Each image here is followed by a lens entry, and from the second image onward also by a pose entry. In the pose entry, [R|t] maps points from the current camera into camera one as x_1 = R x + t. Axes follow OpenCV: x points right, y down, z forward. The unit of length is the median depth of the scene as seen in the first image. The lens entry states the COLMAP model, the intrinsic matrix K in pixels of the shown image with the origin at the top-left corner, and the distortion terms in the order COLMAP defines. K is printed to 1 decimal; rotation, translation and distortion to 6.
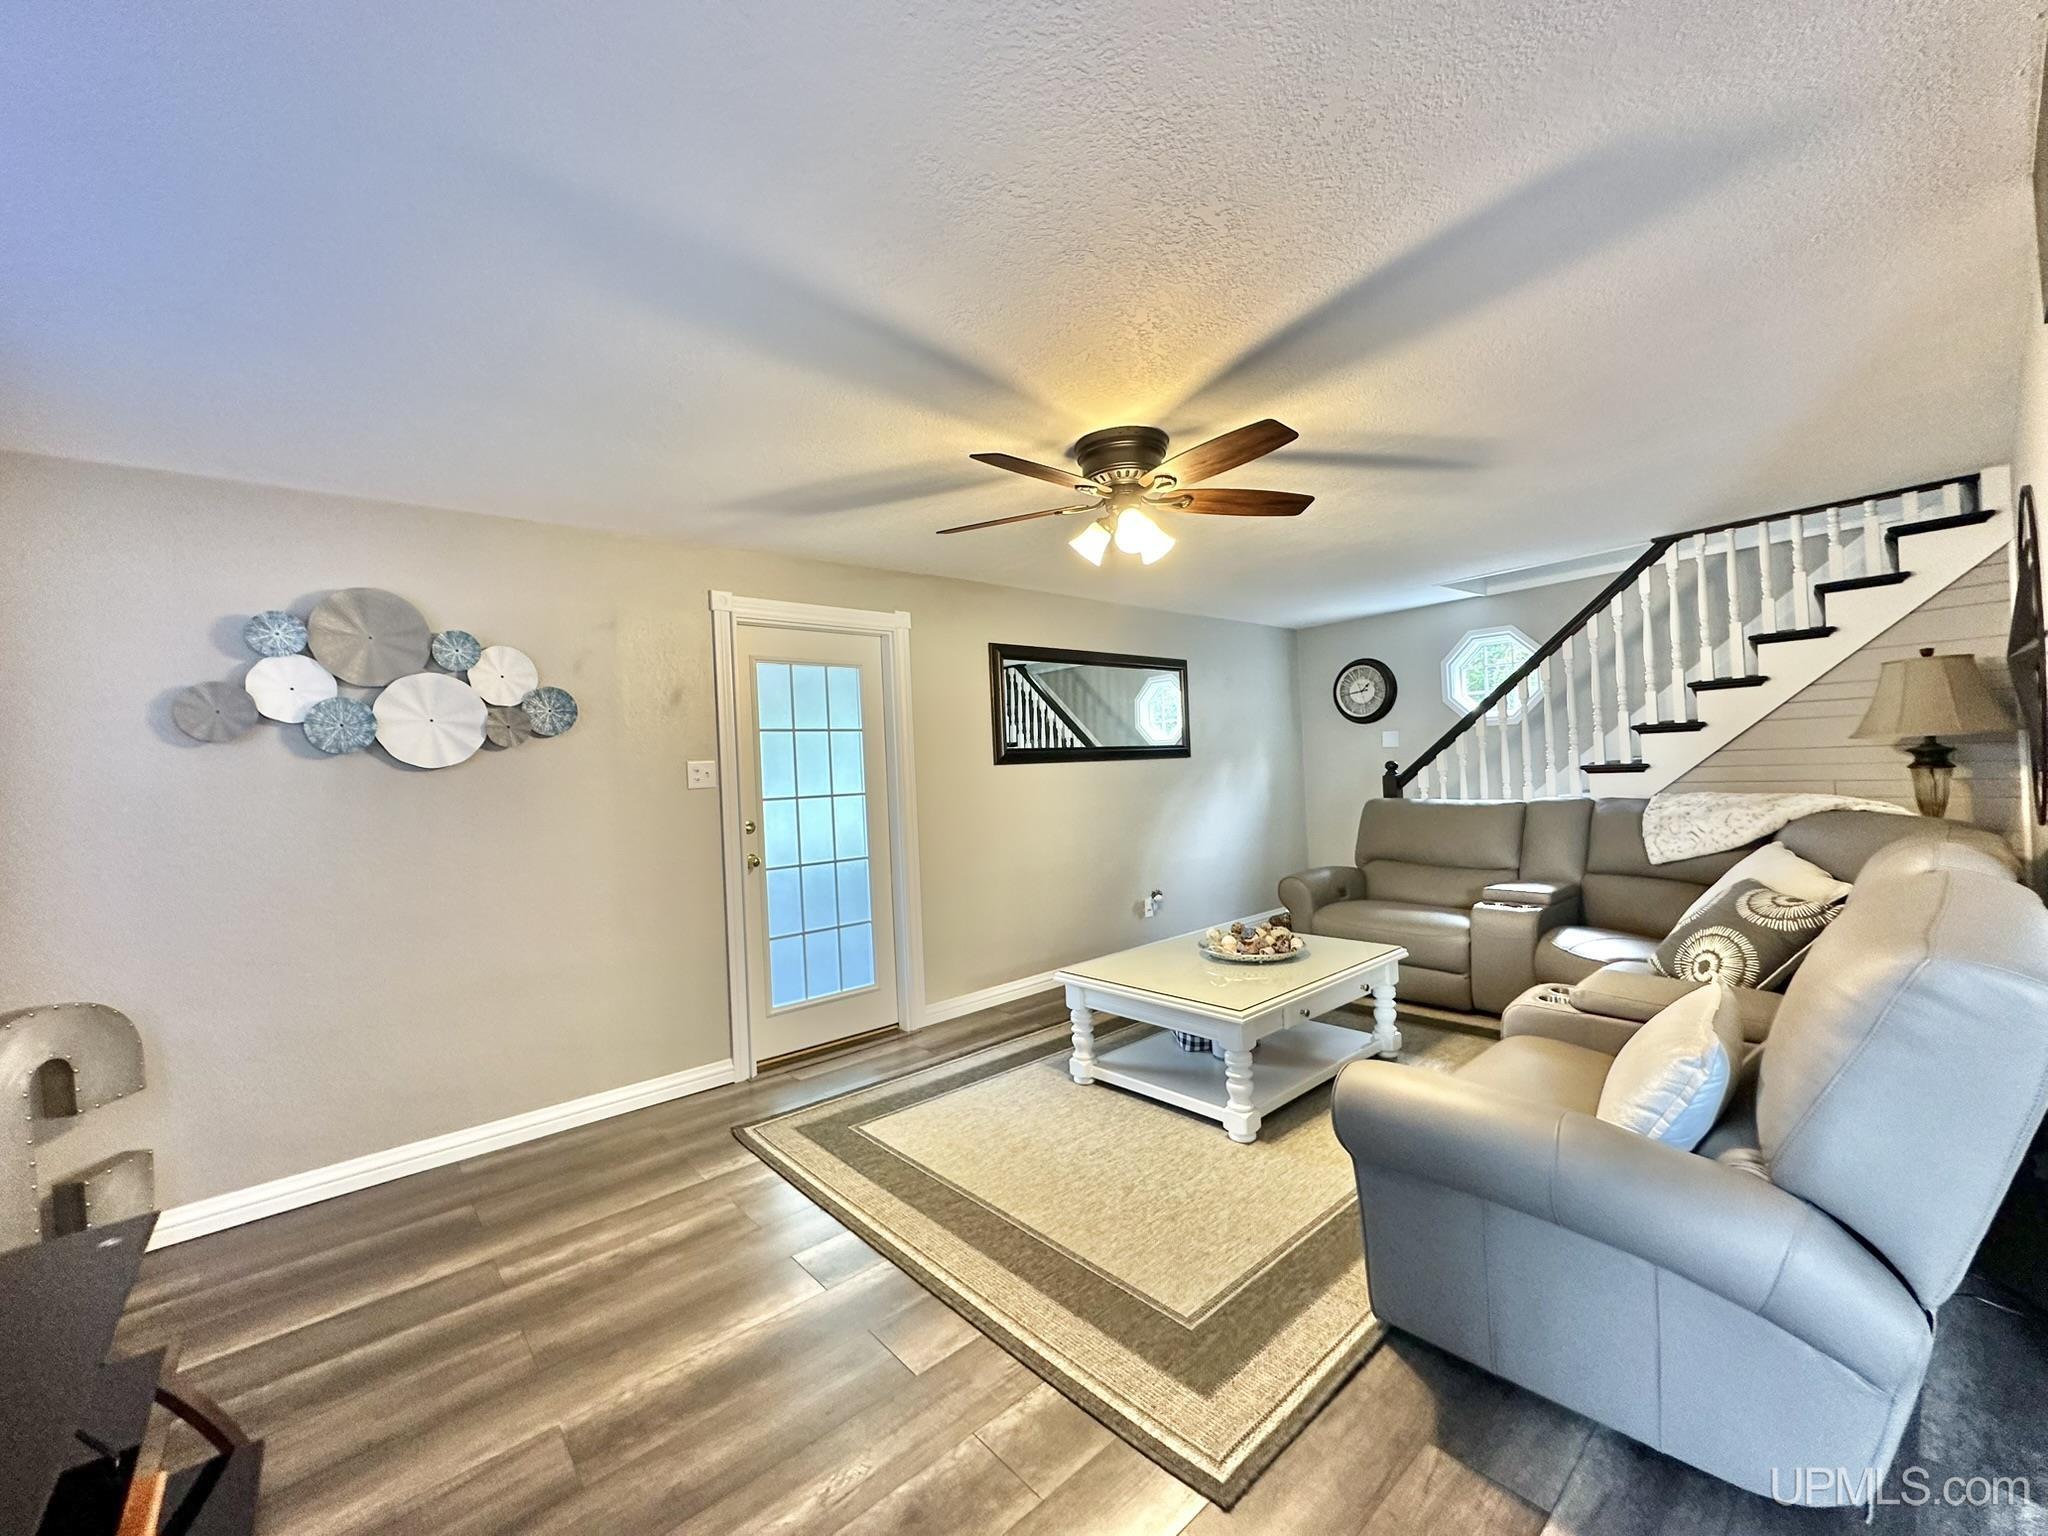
lens RADIAL K [[816.1, 0, 1022.3], [0, 816.1, 767.3], [0, 0, 1]] dist [-0.002428, -0.000241]
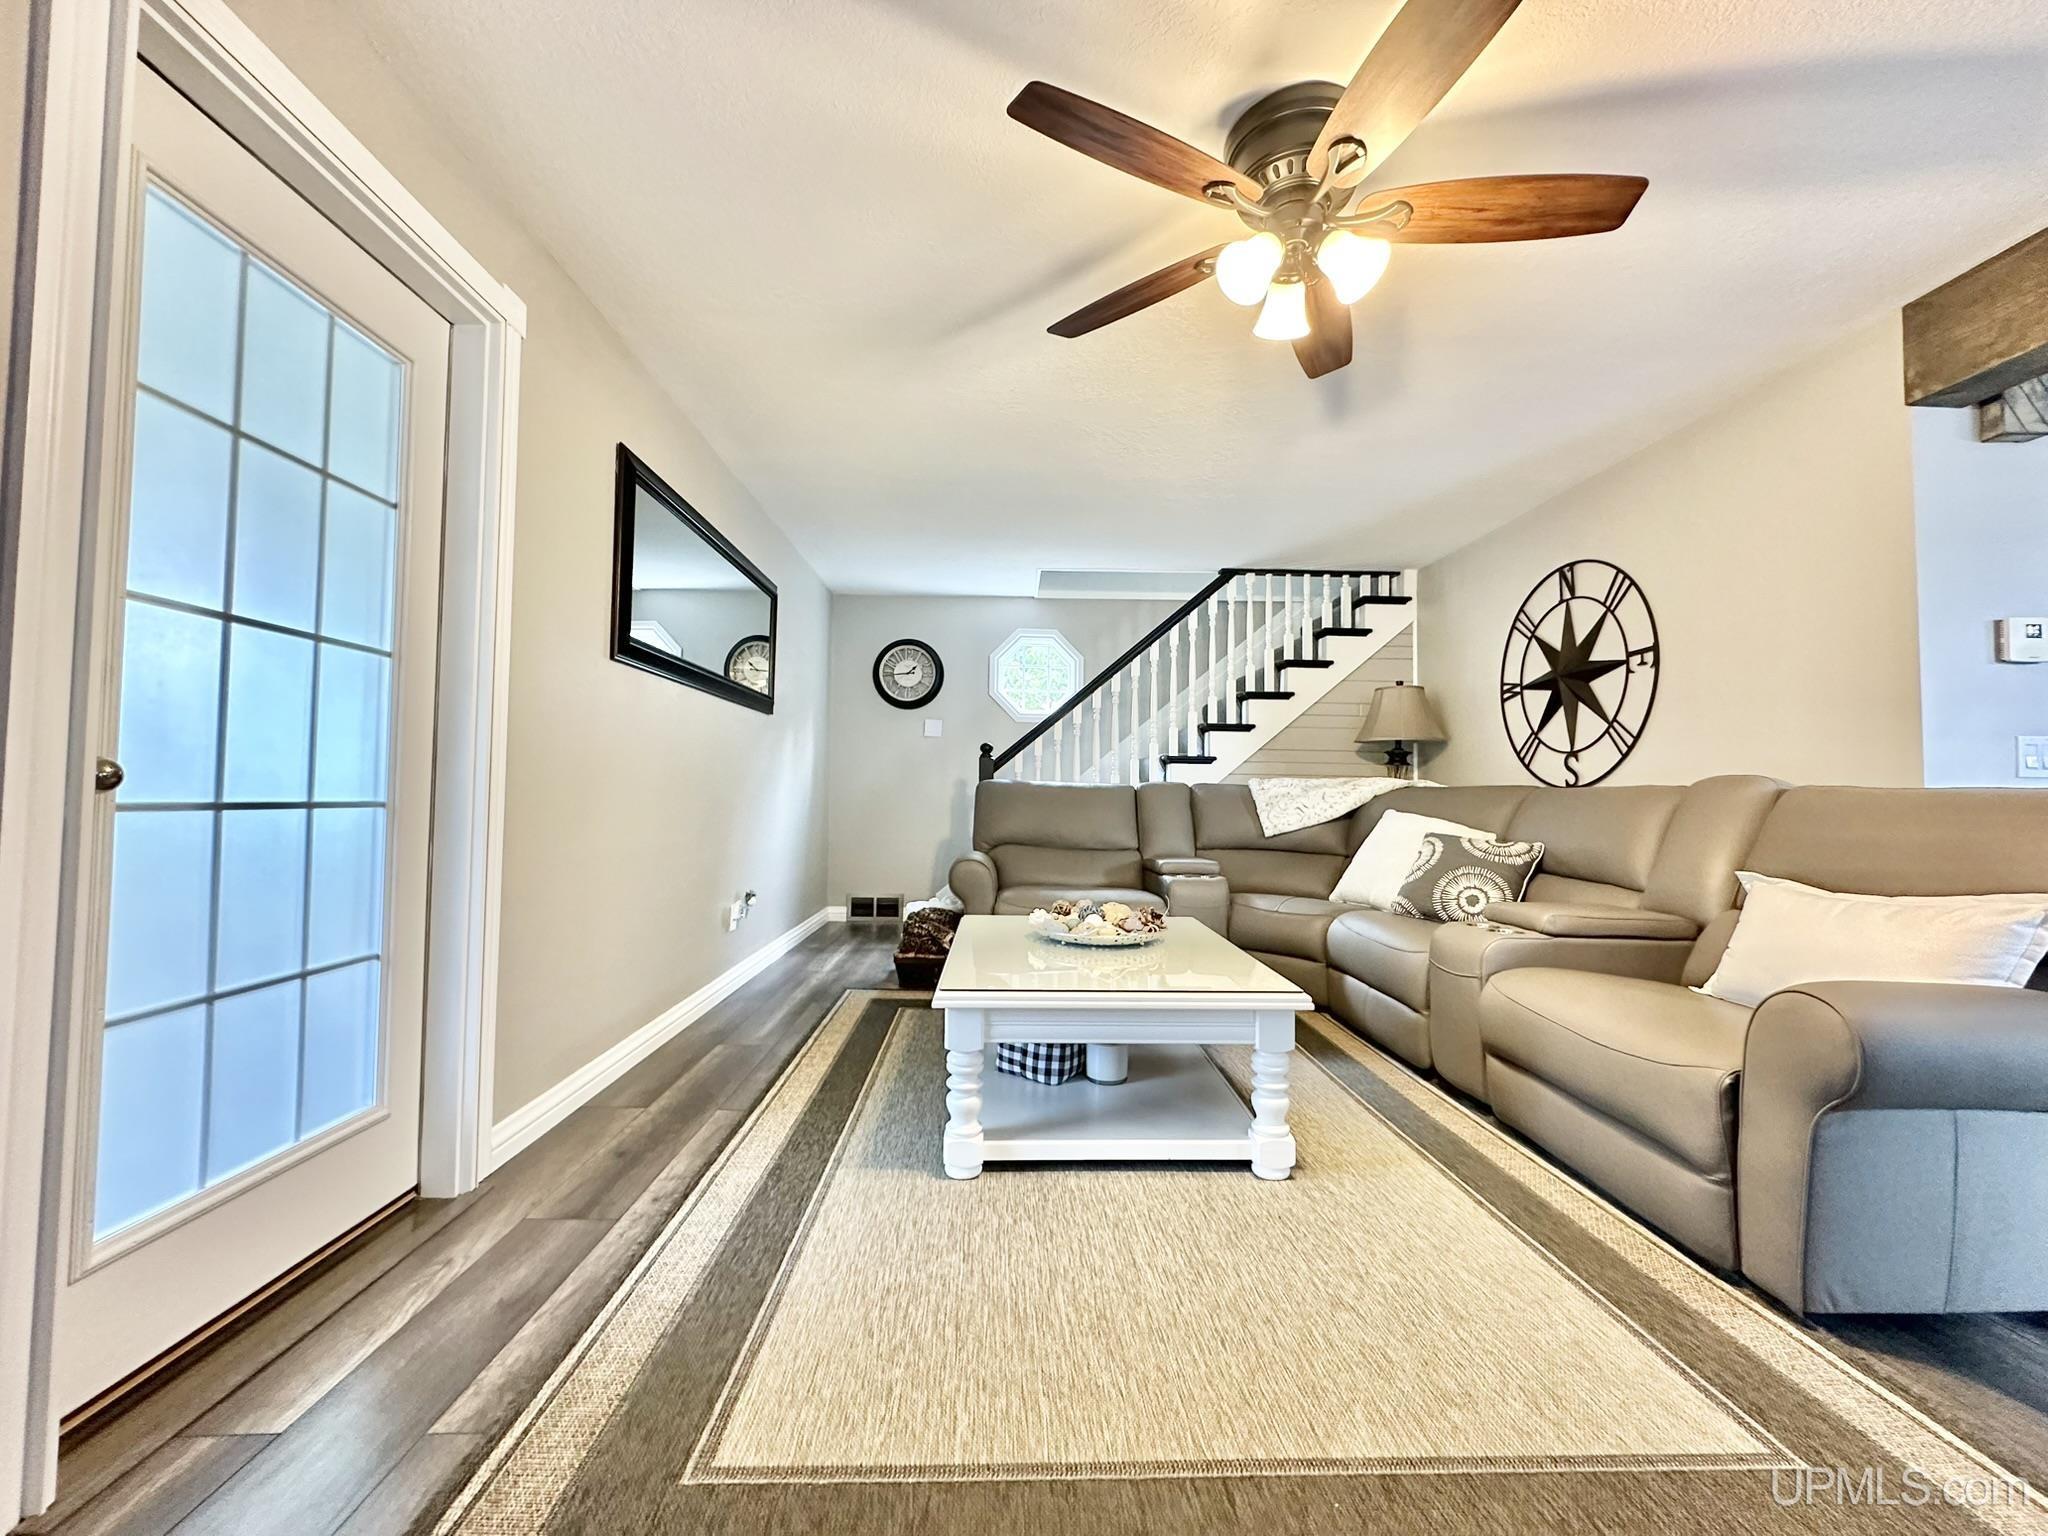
lens RADIAL K [[816.1, 0, 1021.6], [0, 816.1, 768.2], [0, 0, 1]] dist [-0.002428, -0.000241]
pose [[0.637164, 0.081105, 0.766449, -0.331176], [-0.047787, 0.996692, -0.065743, 0.112138], [-0.769245, 0.005263, 0.638932, 0.513153]]
